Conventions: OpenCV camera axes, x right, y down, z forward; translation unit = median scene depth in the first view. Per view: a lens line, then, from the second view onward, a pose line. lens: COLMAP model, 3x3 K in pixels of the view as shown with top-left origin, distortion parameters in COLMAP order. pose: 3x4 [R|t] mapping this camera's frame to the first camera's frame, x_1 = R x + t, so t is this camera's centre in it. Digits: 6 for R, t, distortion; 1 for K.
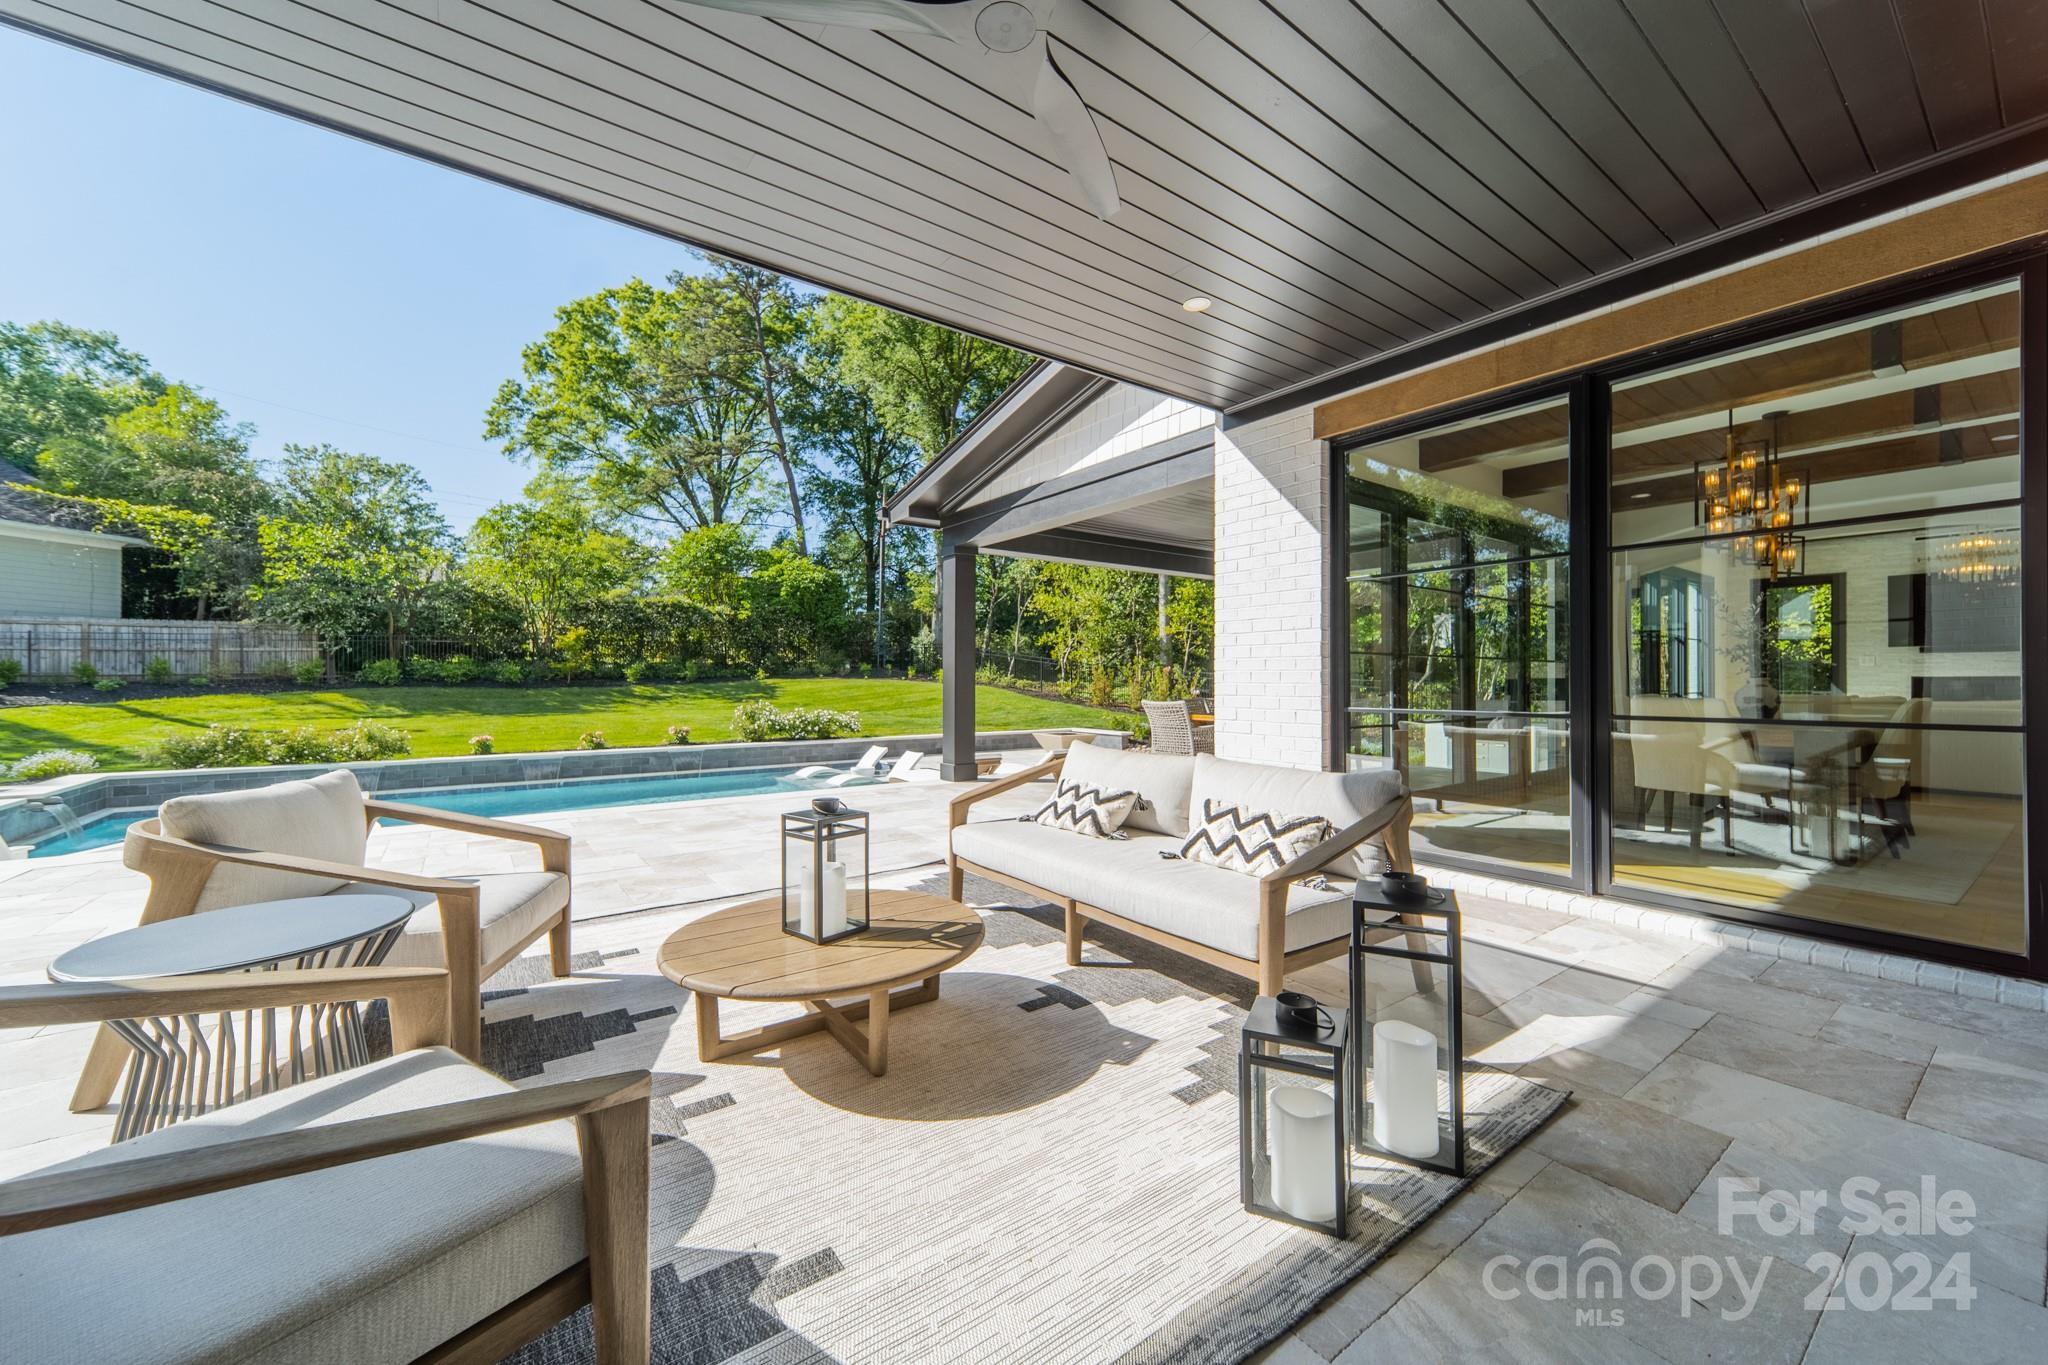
lens RADIAL K [[703.7, 0, 1065.1], [0, 703.7, 680.3], [0, 0, 1]] dist [0.009336, 0.000147]
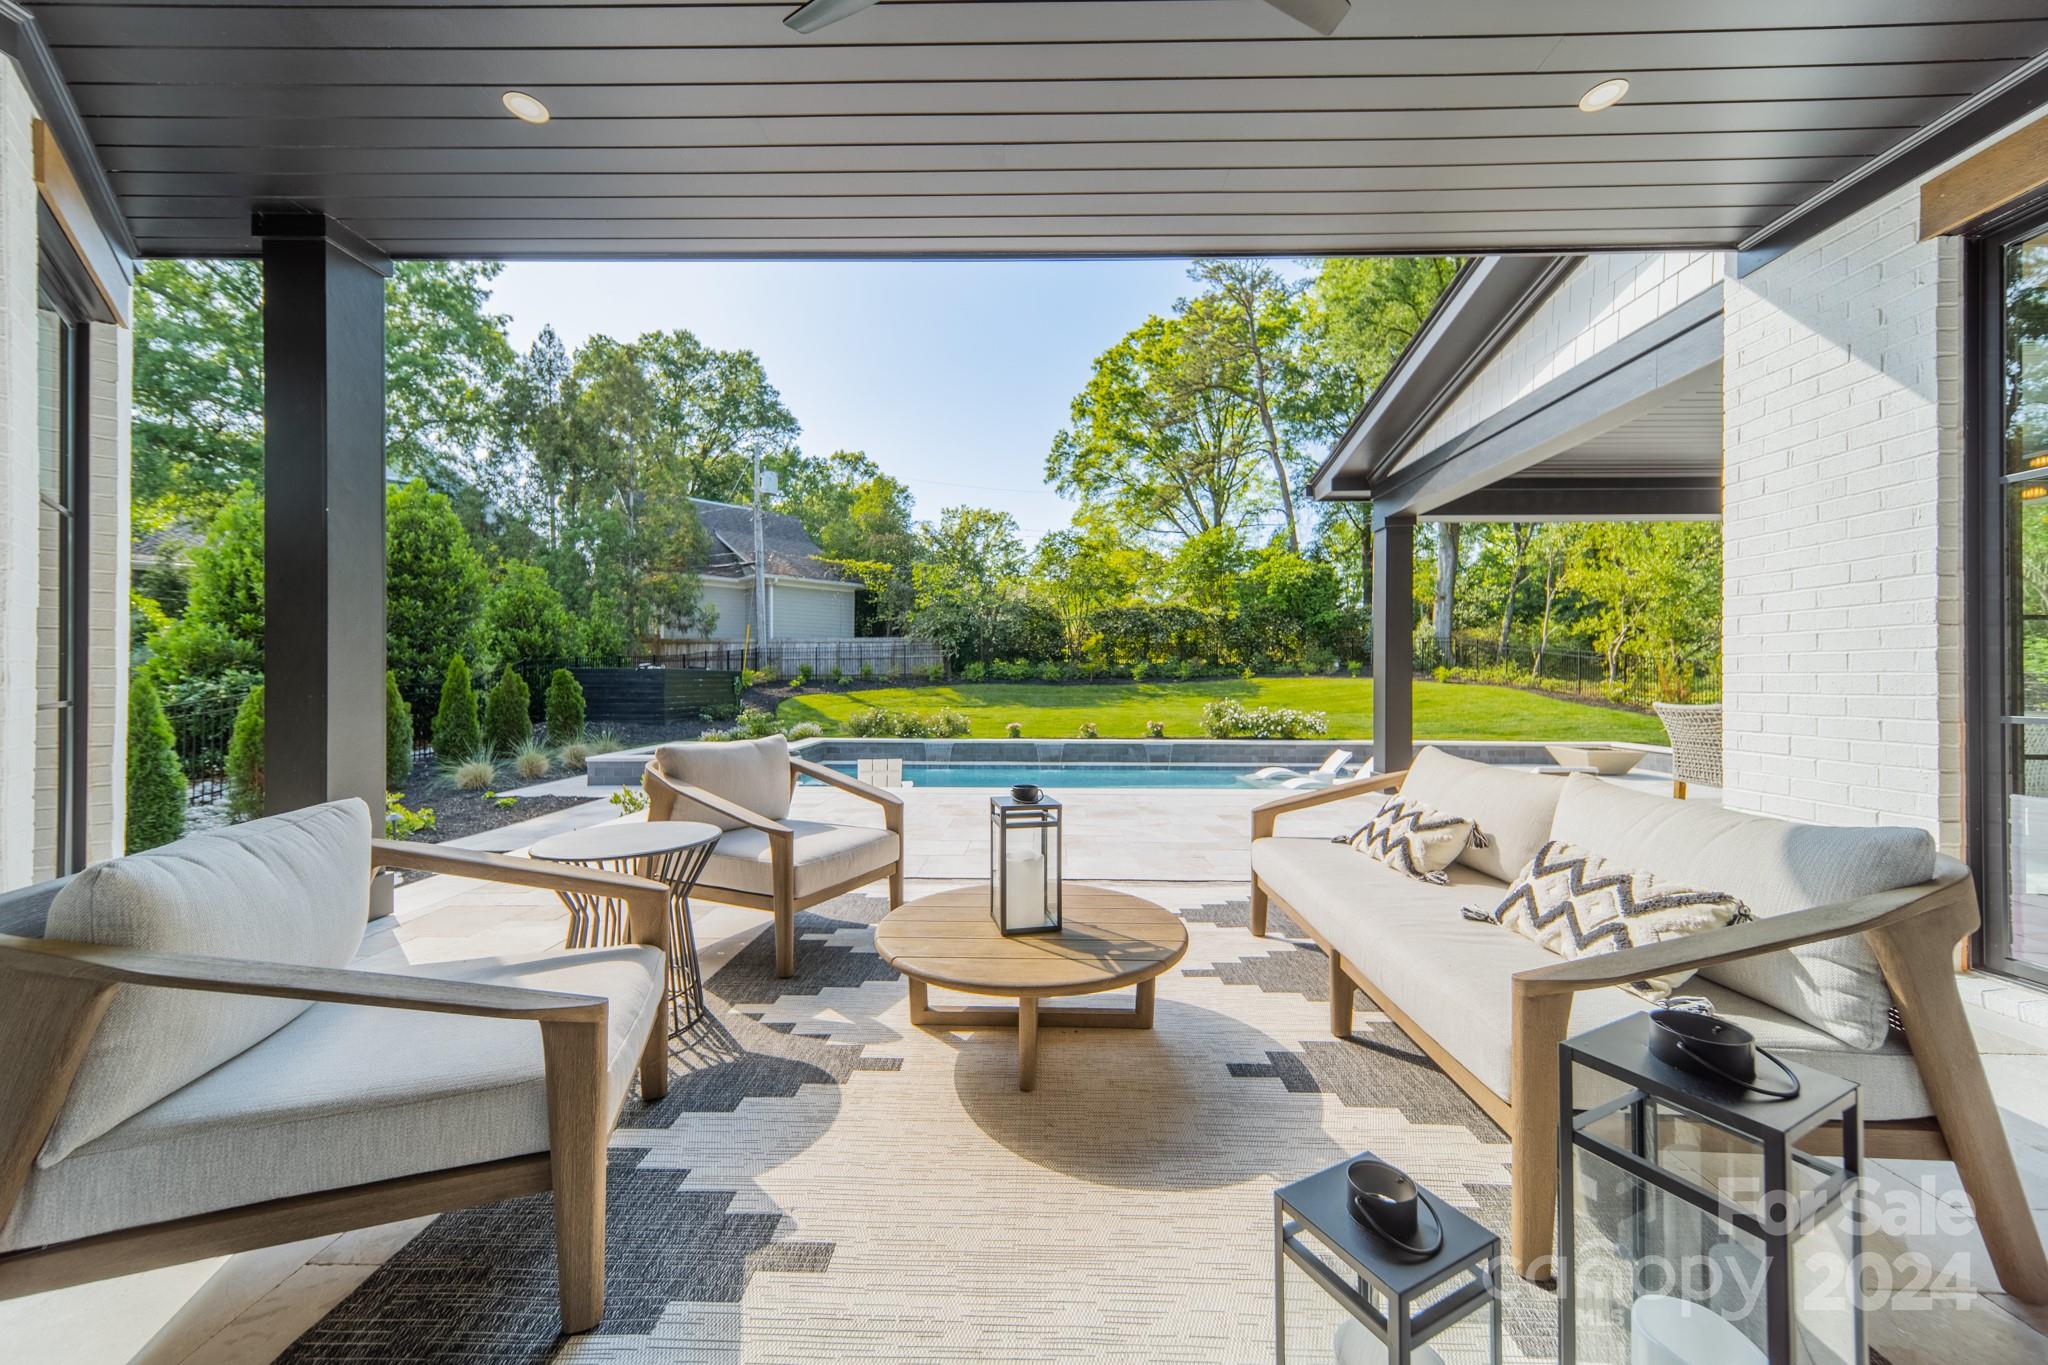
lens RADIAL K [[746.7, 0, 1101.3], [0, 746.7, 678.4], [0, 0, 1]] dist [0.009283, 0.000030]
pose [[0.810956, 0.000566, -0.585107, 0.026211], [-0.002414, 0.999994, -0.002378, 0.001940], [0.585103, 0.003340, 0.810952, 0.018434]]
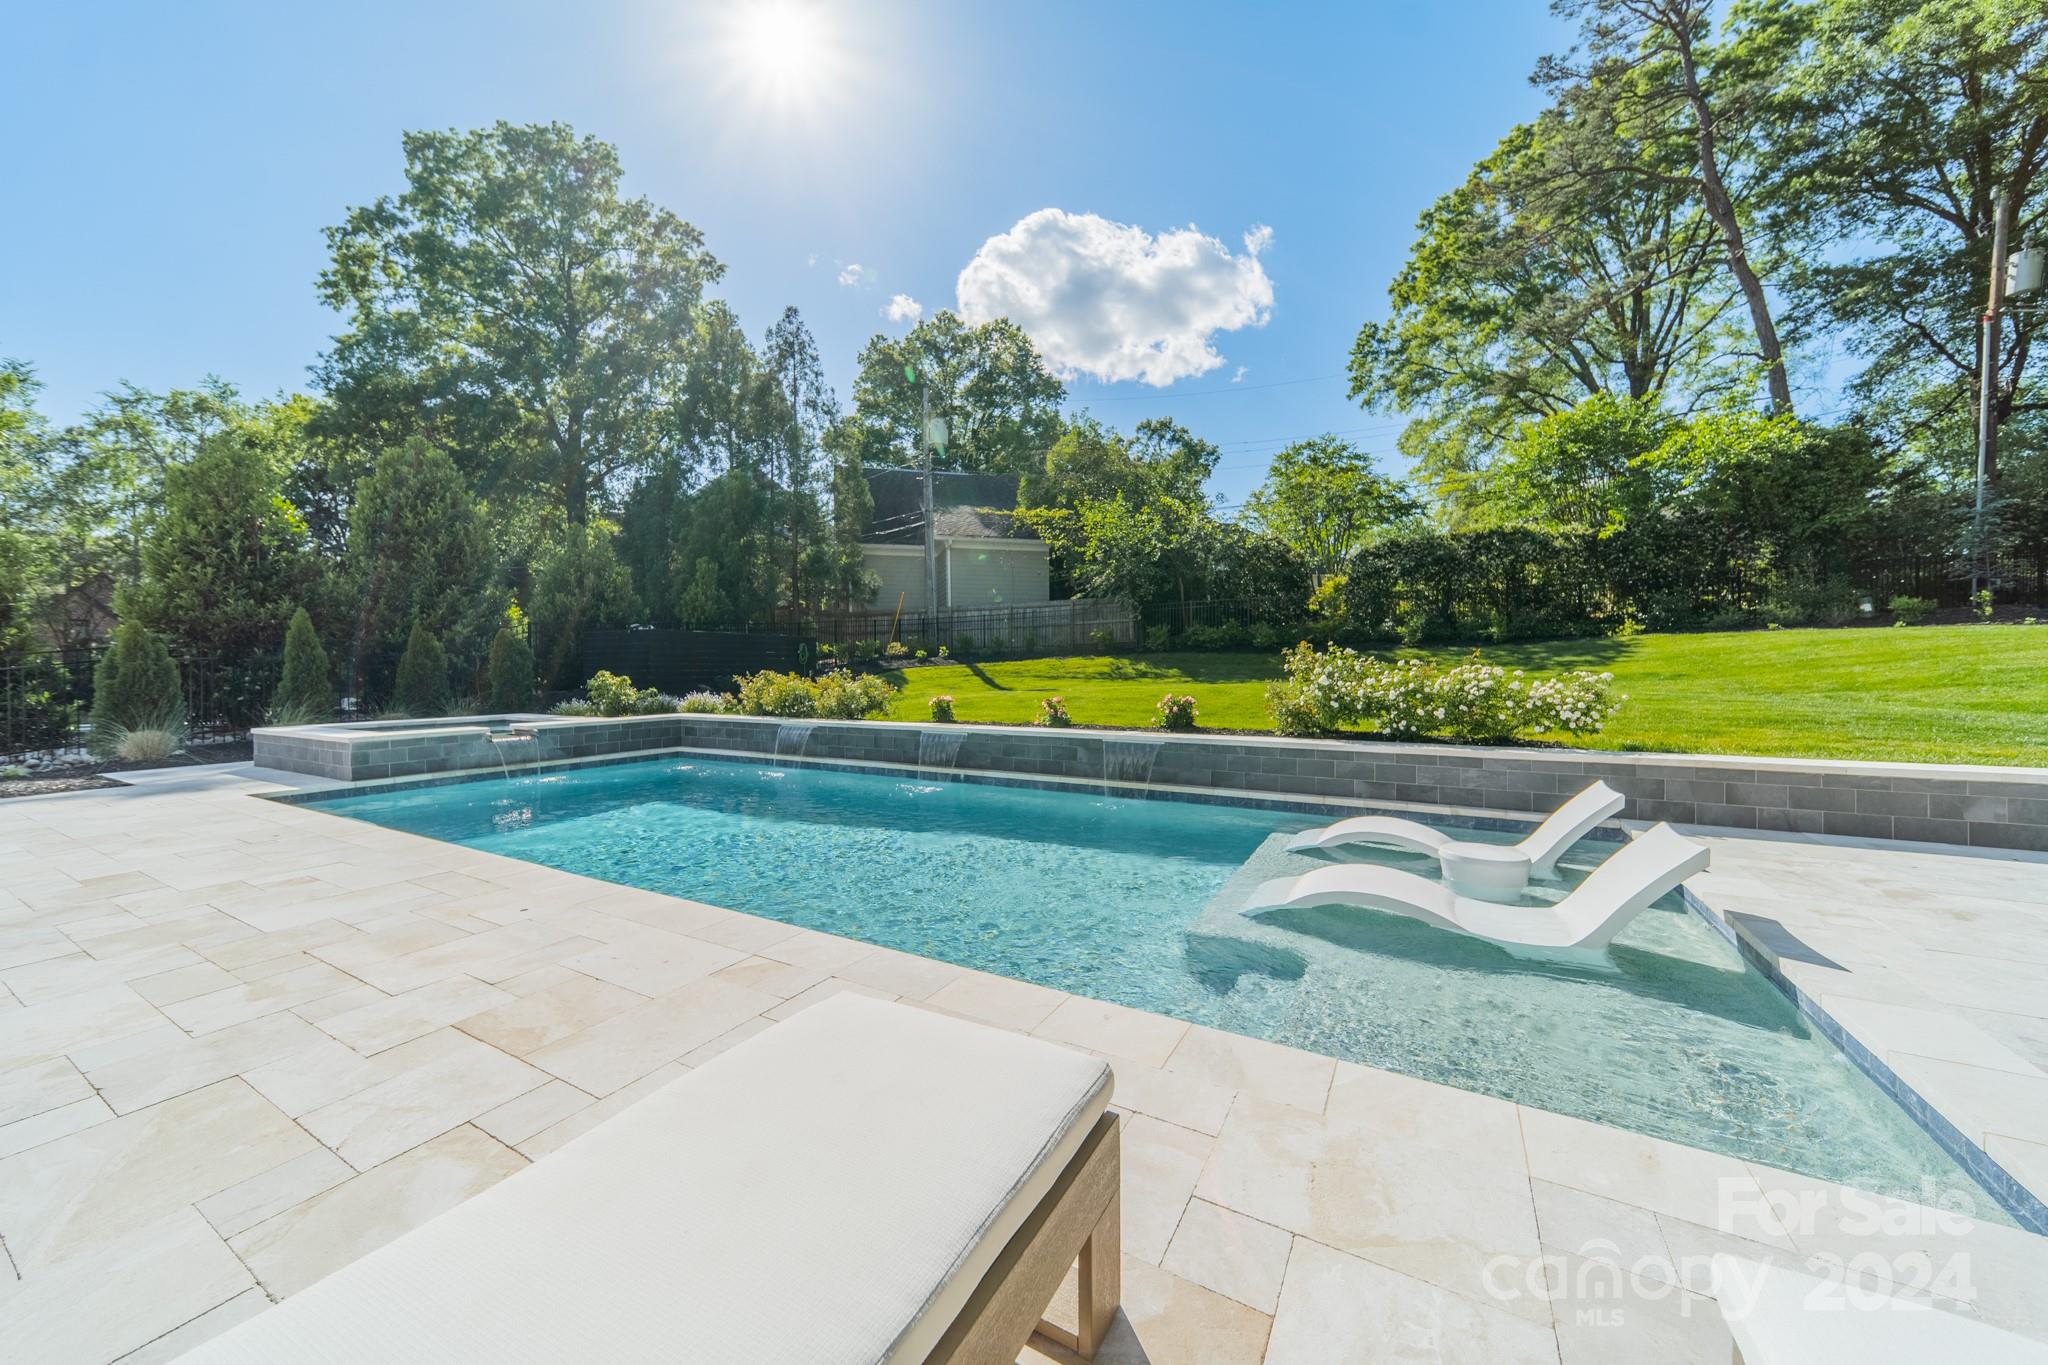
lens RADIAL K [[759.1, 0, 1025.0], [0, 759.1, 691.5], [0, 0, 1]] dist [0.000408, -0.000012]
pose [[0.360484, 0.024078, -0.932455, -0.034987], [0.010330, 0.999502, 0.029803, 0.024260], [0.932708, -0.020375, 0.360056, 0.374280]]
